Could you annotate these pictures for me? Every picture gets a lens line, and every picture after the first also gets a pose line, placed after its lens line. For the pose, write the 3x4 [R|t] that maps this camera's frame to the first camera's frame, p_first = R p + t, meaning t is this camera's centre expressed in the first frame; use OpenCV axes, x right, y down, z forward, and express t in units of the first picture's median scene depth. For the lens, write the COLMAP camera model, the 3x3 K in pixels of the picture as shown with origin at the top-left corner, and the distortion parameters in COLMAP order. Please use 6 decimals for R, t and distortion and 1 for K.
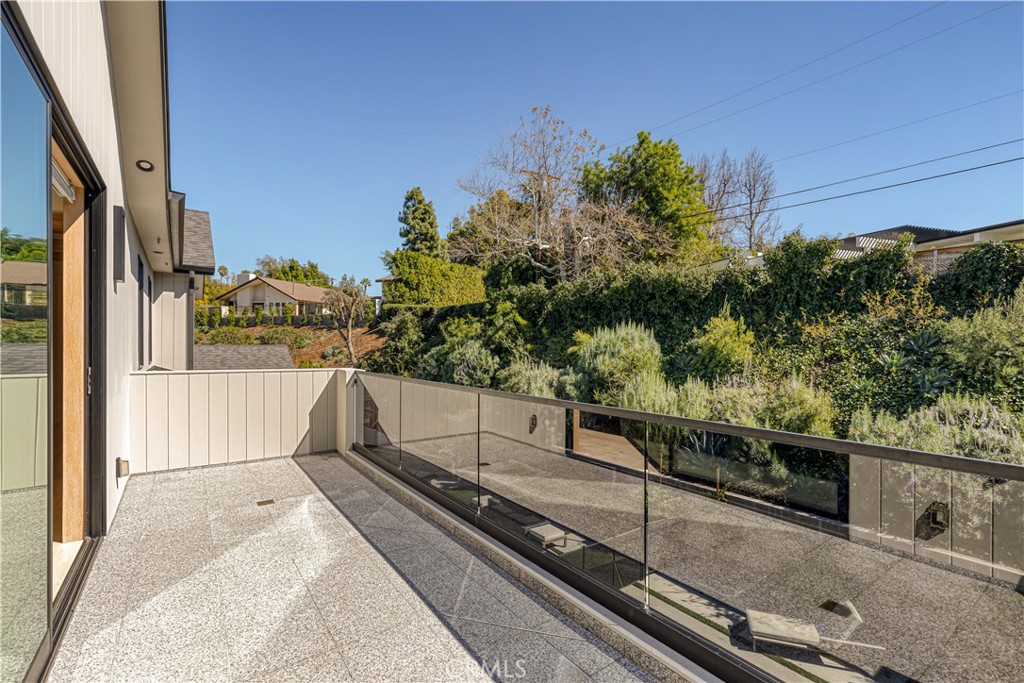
lens RADIAL K [[468.2, 0, 511.2], [0, 468.2, 342.5], [0, 0, 1]] dist [0.005146, -0.000023]
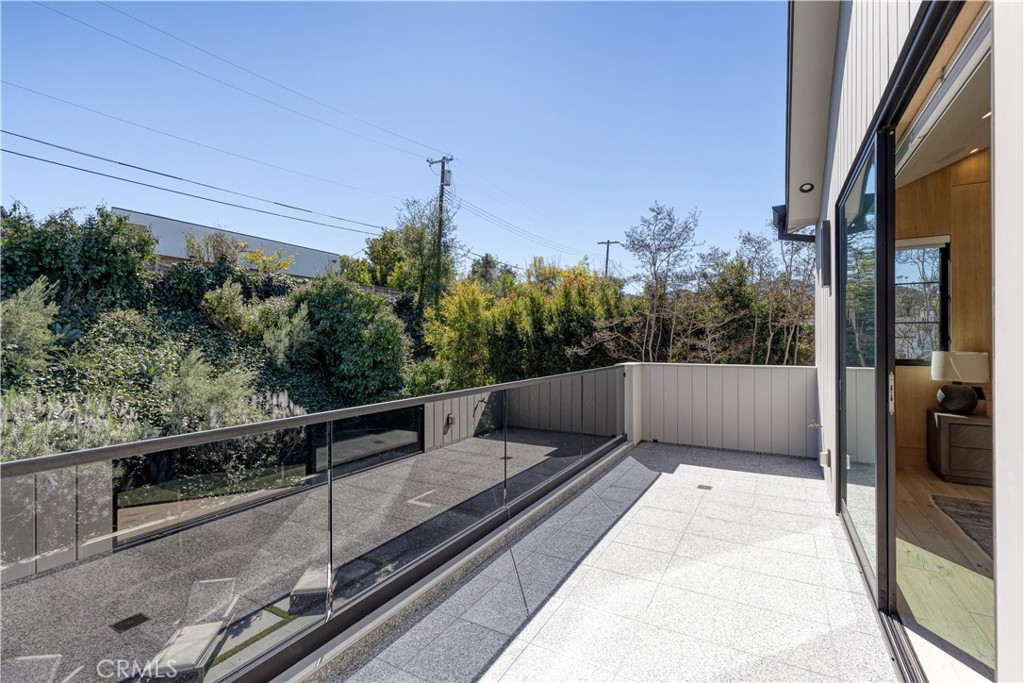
lens RADIAL K [[468.2, 0, 515.4], [0, 468.2, 338.4], [0, 0, 1]] dist [0.005146, -0.000023]
pose [[-0.432744, 0.003804, 0.901509, -0.560695], [0.000459, 0.999992, -0.003999, -0.002087], [-0.901517, -0.001317, -0.432742, 0.792244]]
